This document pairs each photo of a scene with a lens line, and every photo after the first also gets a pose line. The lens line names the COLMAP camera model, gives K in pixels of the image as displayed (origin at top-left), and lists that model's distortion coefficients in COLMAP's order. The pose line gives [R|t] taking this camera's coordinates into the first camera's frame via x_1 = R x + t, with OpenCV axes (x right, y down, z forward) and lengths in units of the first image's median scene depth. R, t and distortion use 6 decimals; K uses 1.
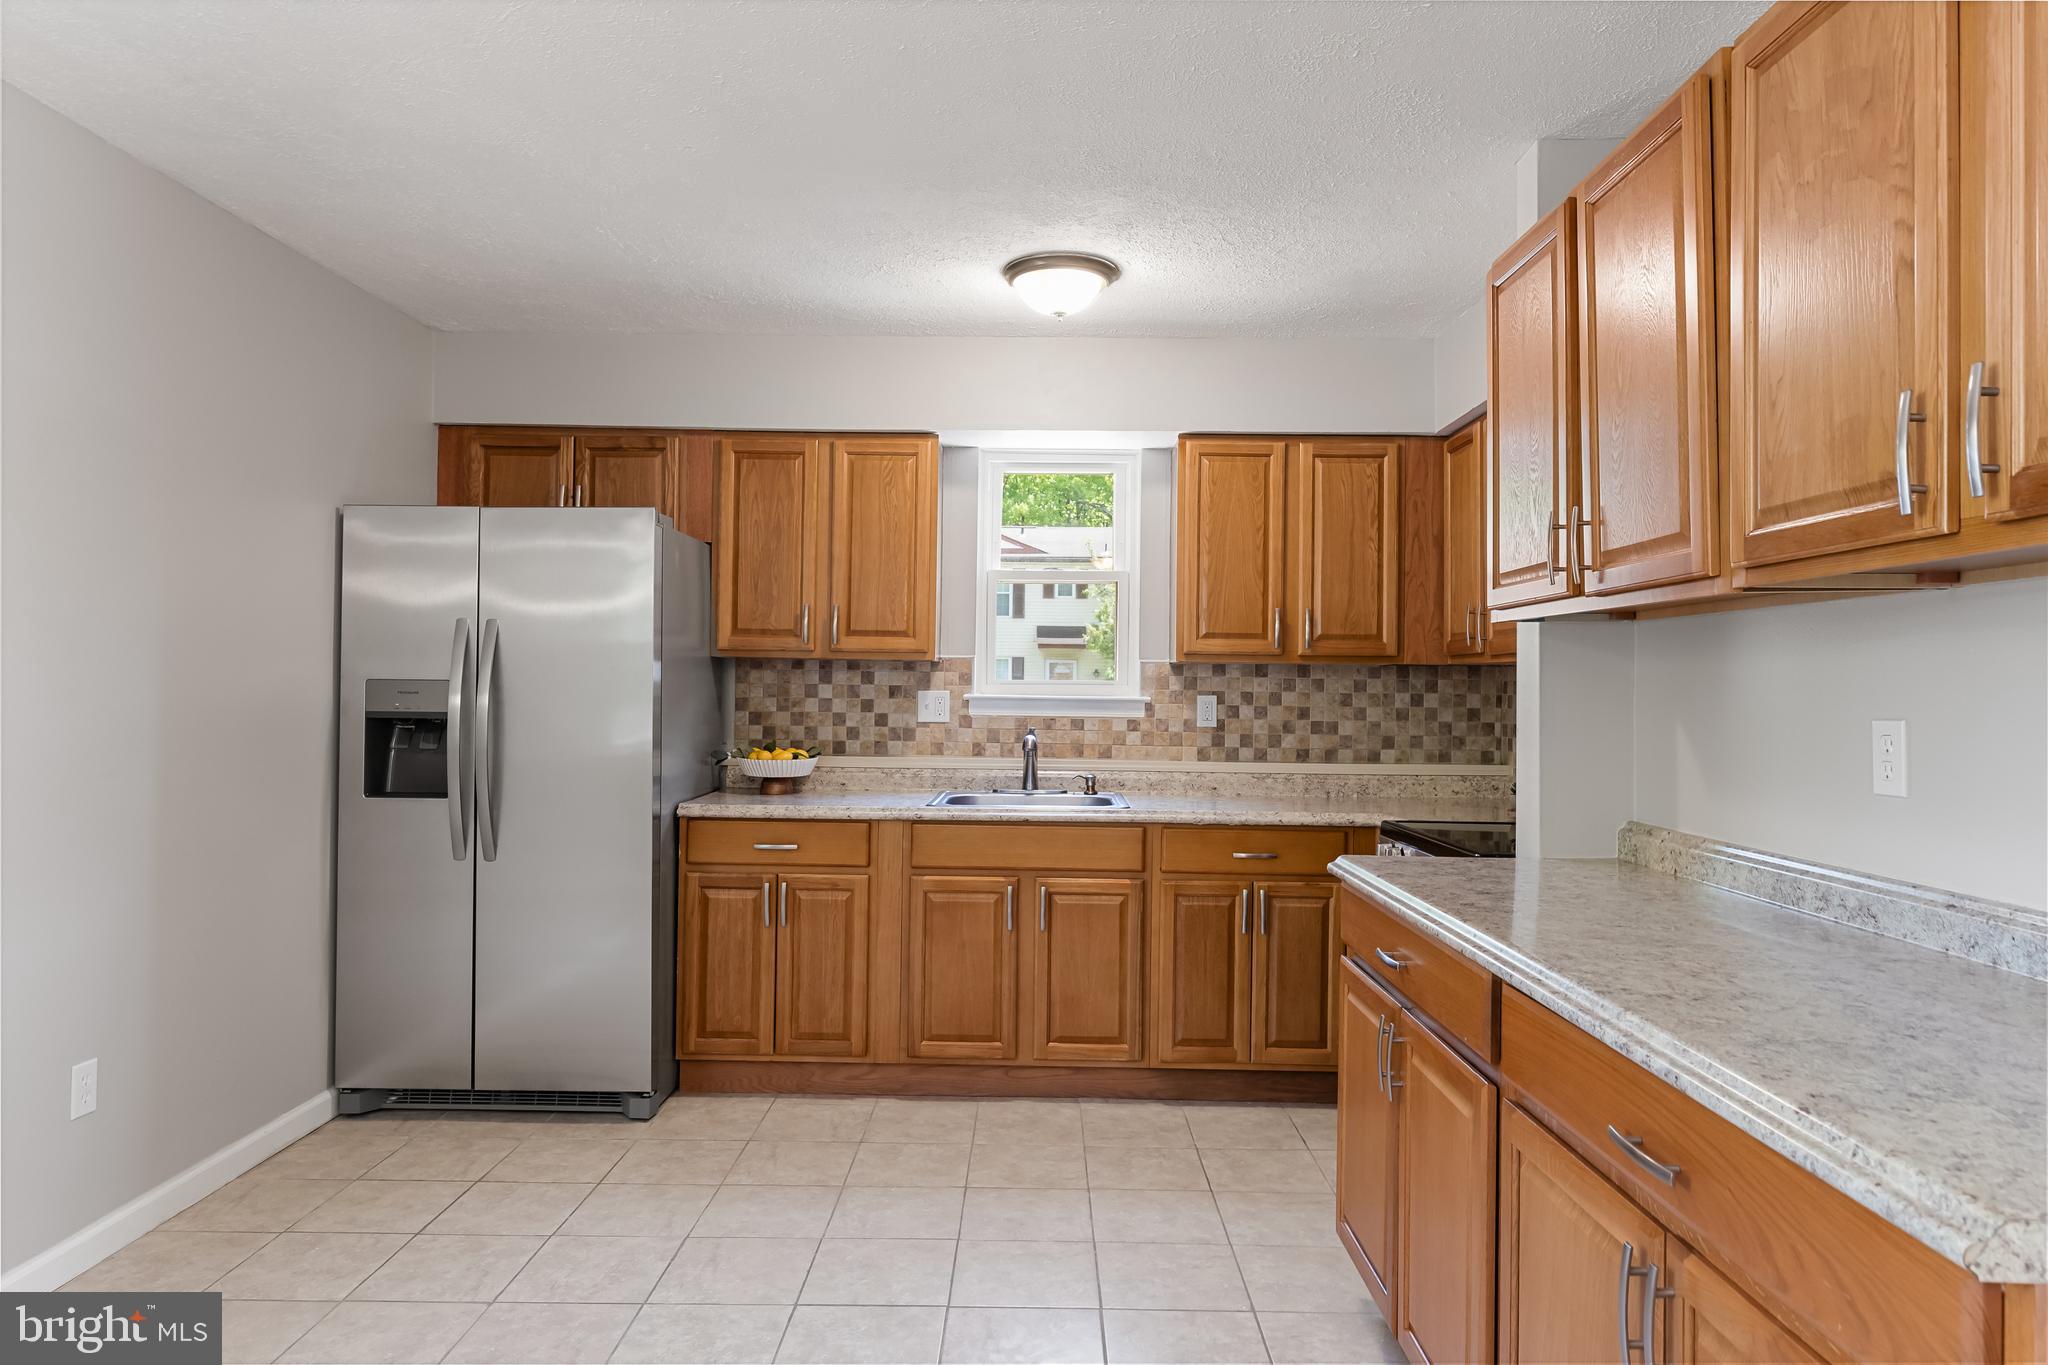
lens RADIAL K [[1231.9, 0, 1020.6], [0, 1231.9, 678.1], [0, 0, 1]] dist [0.000956, 0.001107]
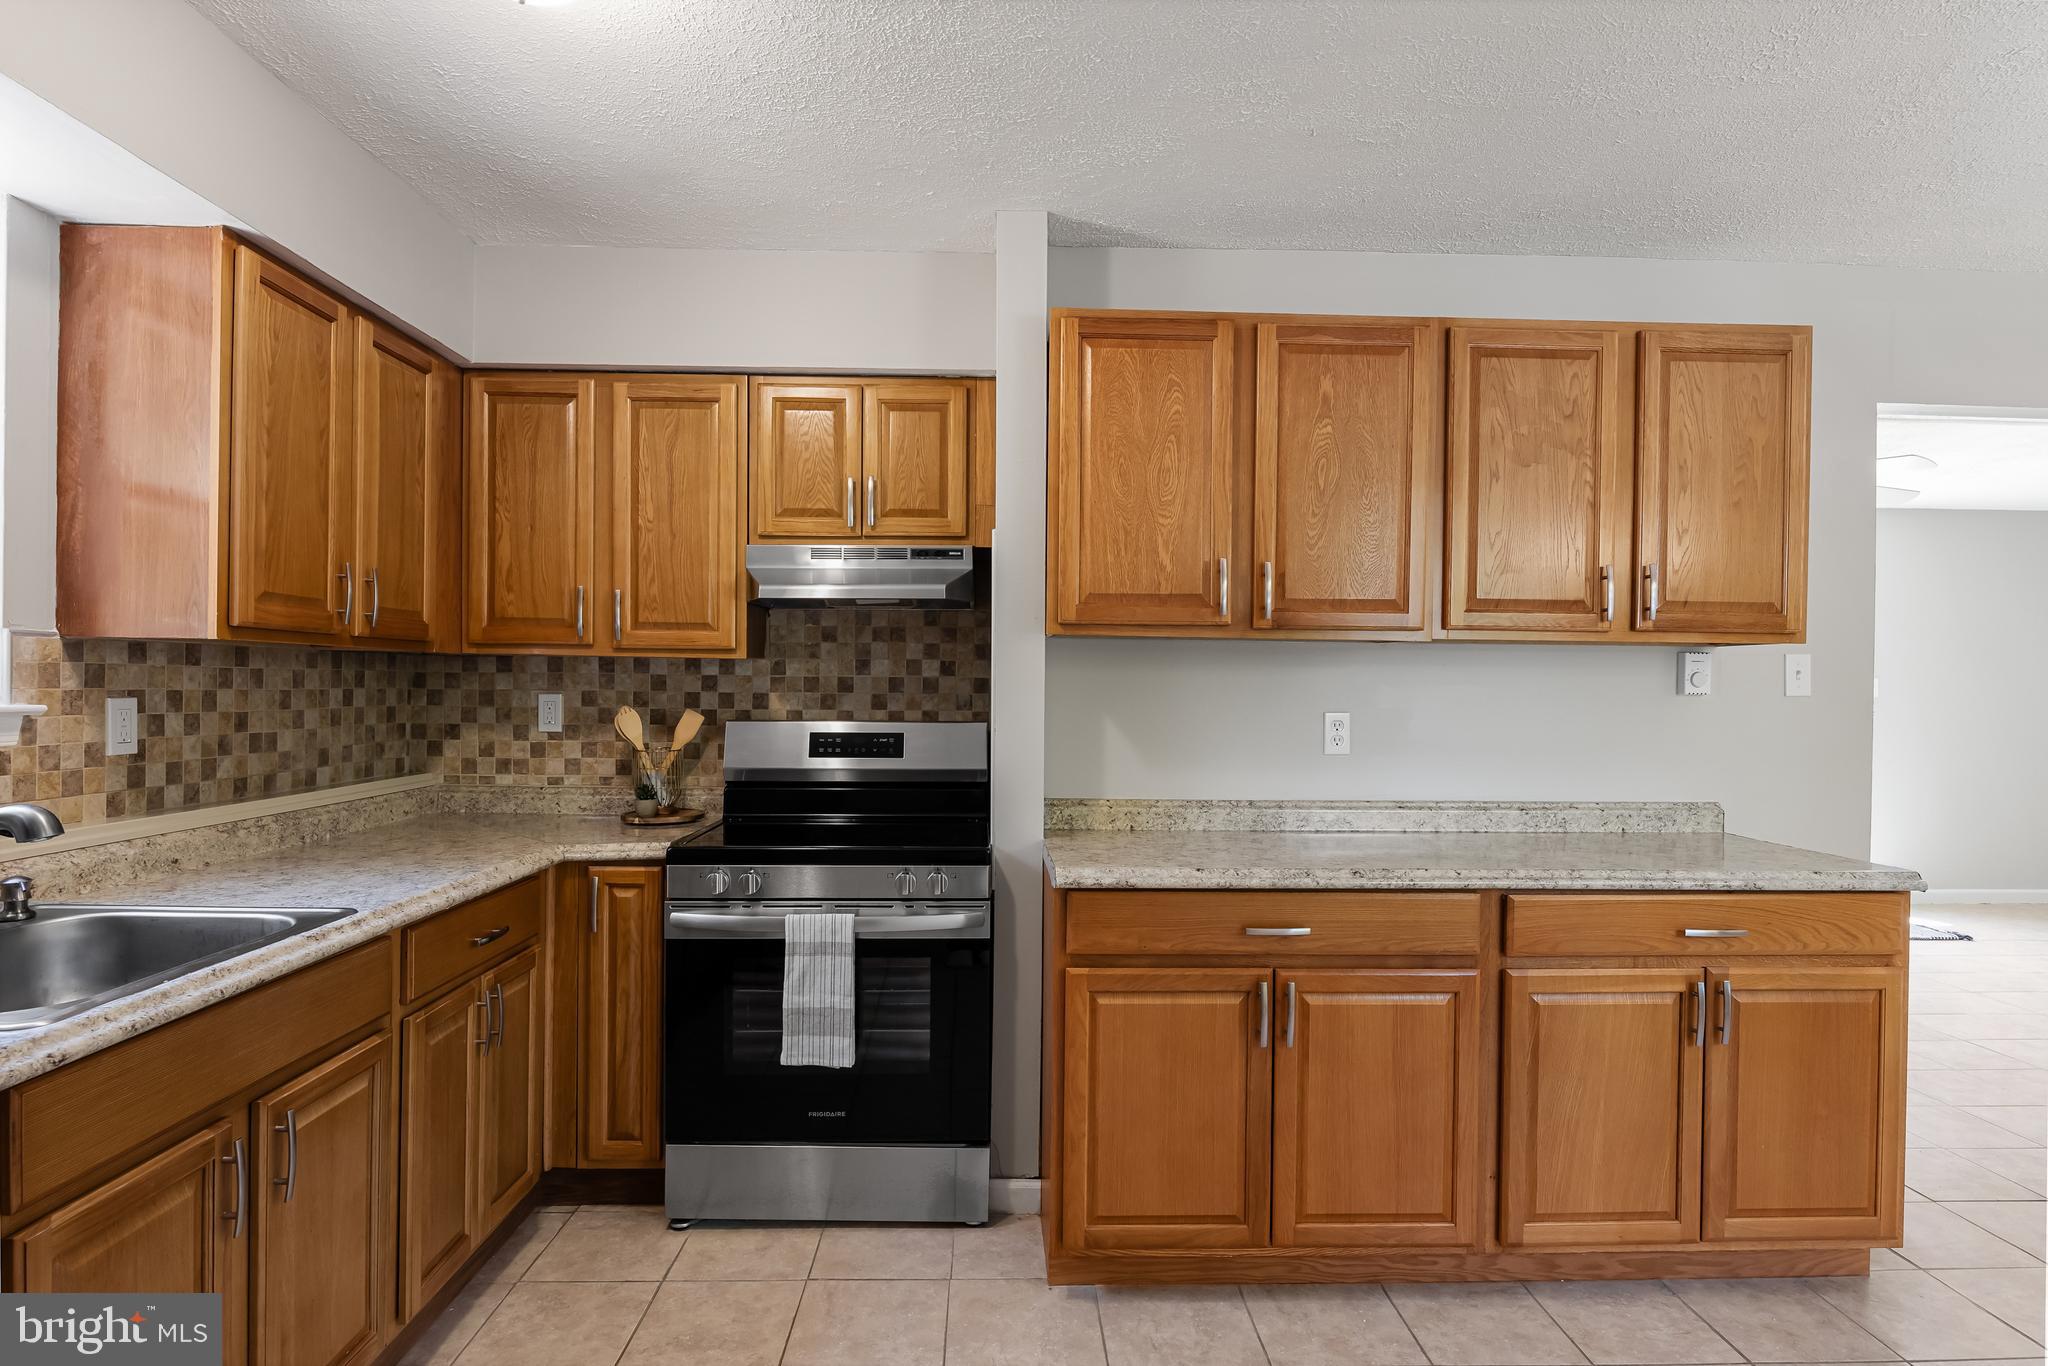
lens RADIAL K [[1081.2, 0, 1017.7], [0, 1081.2, 689.7], [0, 0, 1]] dist [-0.003615, -0.000141]
pose [[-0.032295, -0.015500, 0.999358, -0.344304], [-0.020771, 0.999674, 0.014834, -0.005077], [-0.999263, -0.020279, -0.032606, 0.615206]]
